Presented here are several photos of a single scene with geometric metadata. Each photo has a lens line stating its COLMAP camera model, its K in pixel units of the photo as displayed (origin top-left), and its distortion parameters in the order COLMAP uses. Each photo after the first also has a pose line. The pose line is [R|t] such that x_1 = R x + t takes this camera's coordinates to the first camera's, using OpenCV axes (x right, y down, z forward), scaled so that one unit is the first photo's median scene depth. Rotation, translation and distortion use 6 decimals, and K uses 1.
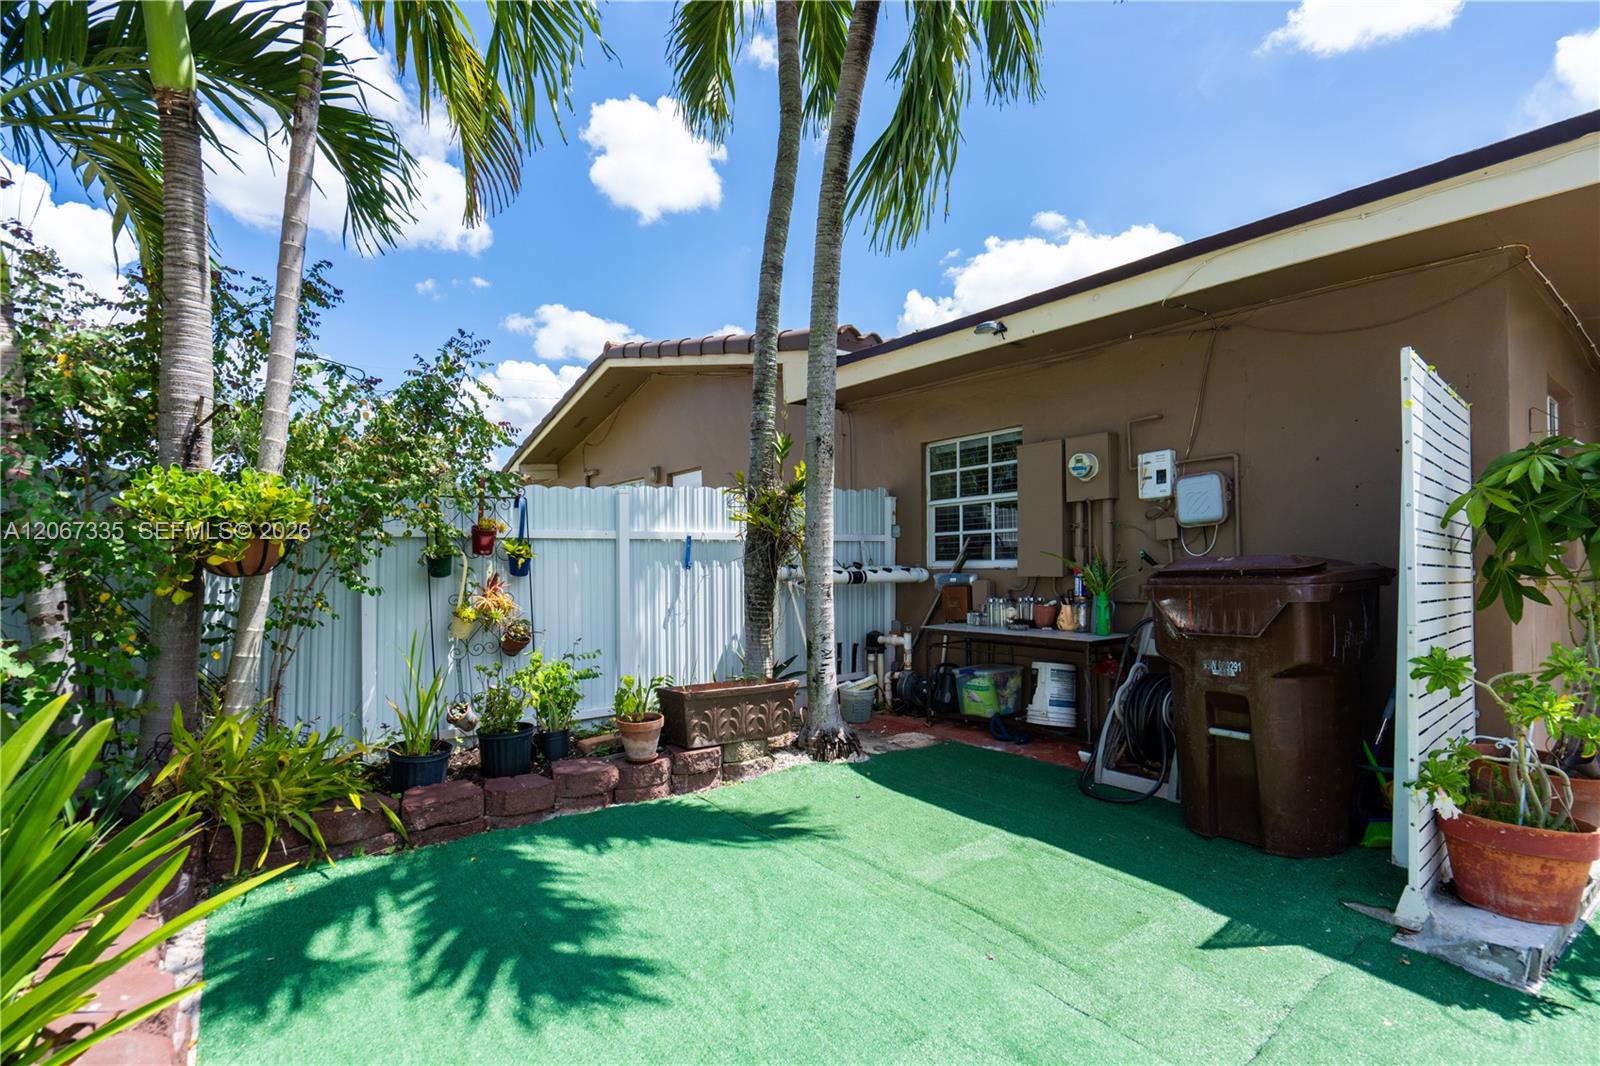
lens RADIAL K [[746.2, 0, 800.0], [0, 746.2, 533.0], [0, 0, 1]] dist [0.000555, 0.000075]
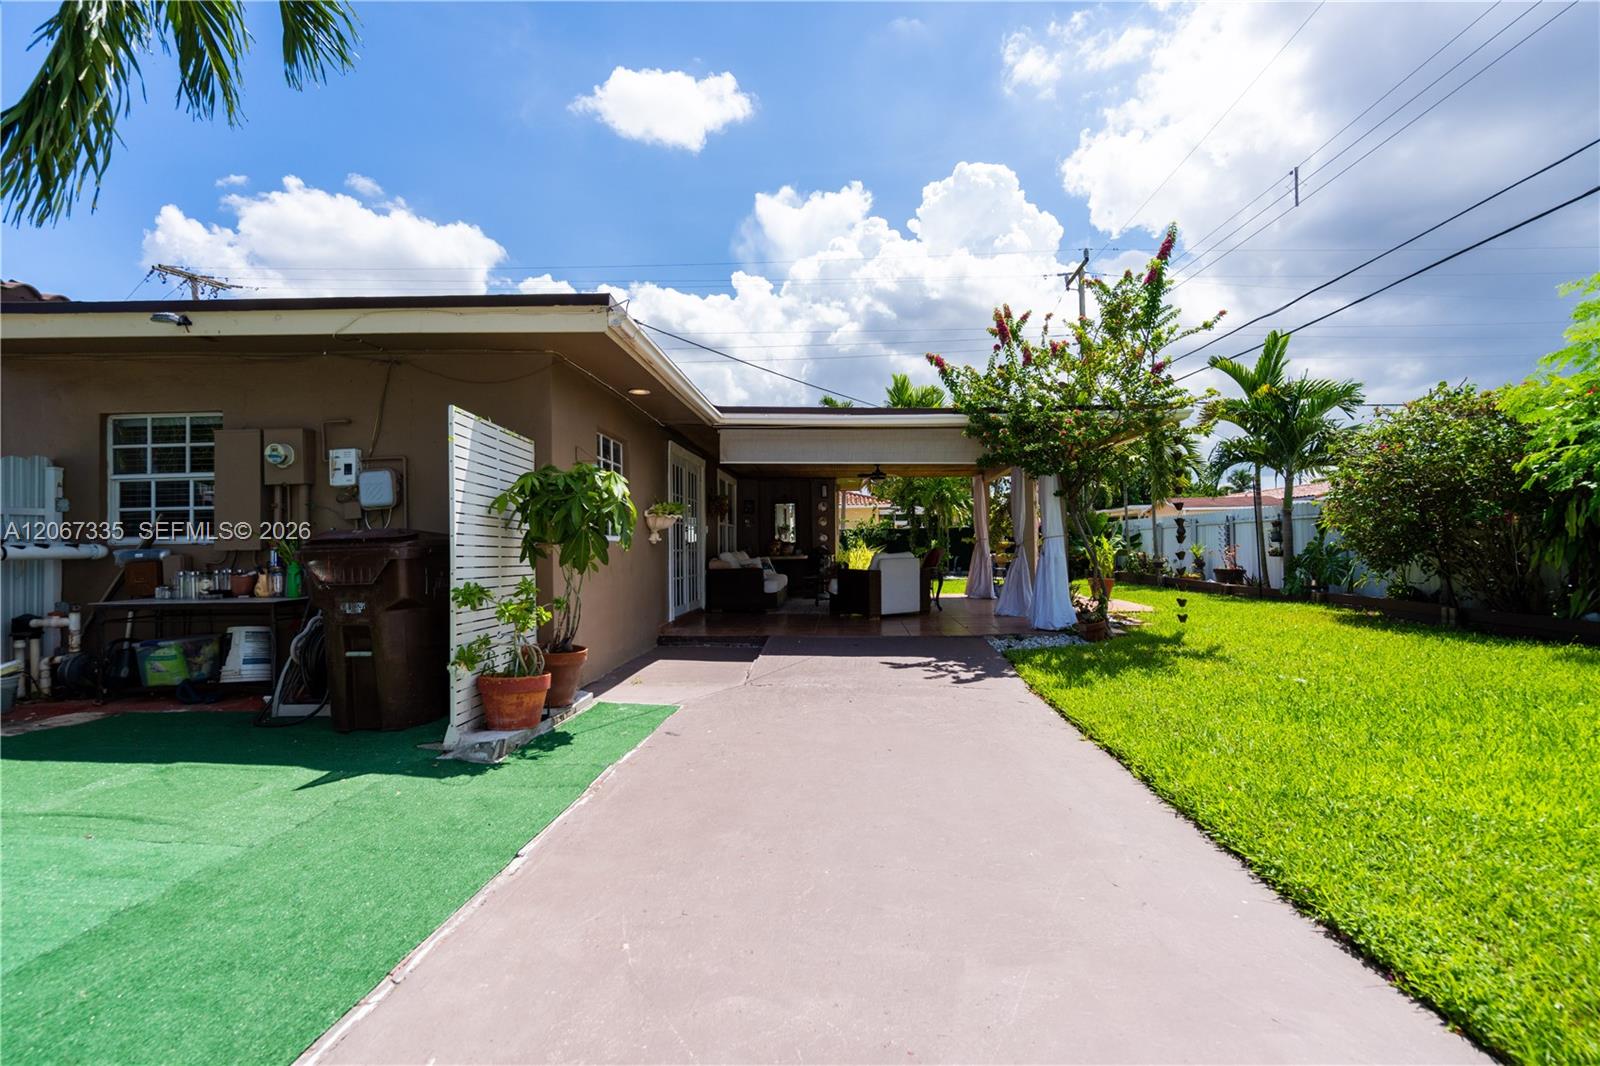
lens RADIAL K [[734.3, 0, 838.6], [0, 734.3, 534.8], [0, 0, 1]] dist [-0.000563, 0.000758]
pose [[0.636575, 0.011826, 0.771124, 0.049889], [-0.025122, 0.999670, 0.005408, 0.007358], [-0.770805, -0.022815, 0.636662, -0.397692]]
